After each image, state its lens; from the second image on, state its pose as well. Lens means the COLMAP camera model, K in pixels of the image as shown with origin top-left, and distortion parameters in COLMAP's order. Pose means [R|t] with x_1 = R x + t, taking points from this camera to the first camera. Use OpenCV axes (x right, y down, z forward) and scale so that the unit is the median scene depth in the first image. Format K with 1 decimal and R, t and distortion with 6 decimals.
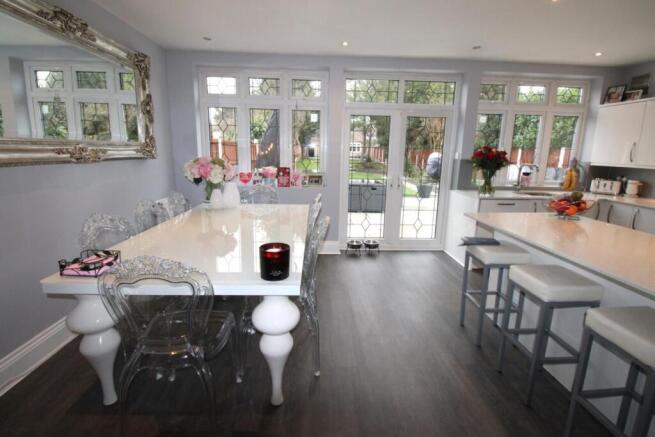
lens RADIAL K [[300.6, 0, 327.5], [0, 300.6, 218.5], [0, 0, 1]] dist [-0.020630, 0.000156]
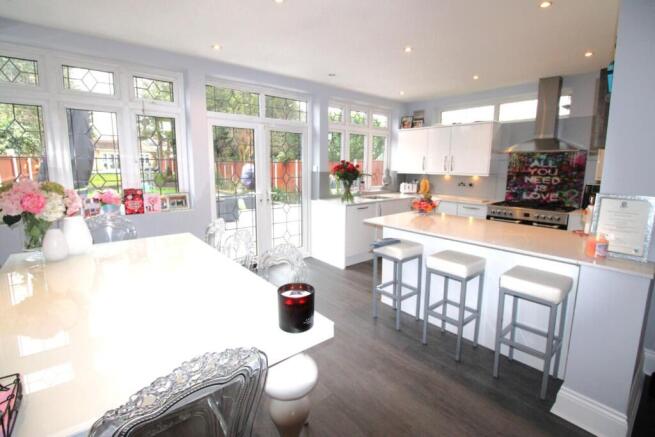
lens RADIAL K [[300.6, 0, 327.5], [0, 300.6, 218.5], [0, 0, 1]] dist [-0.020630, 0.000156]
pose [[0.791981, -0.118376, 0.598960, -0.222931], [0.138482, 0.990285, 0.012606, -0.037629], [-0.594633, 0.072961, 0.800680, 0.107784]]
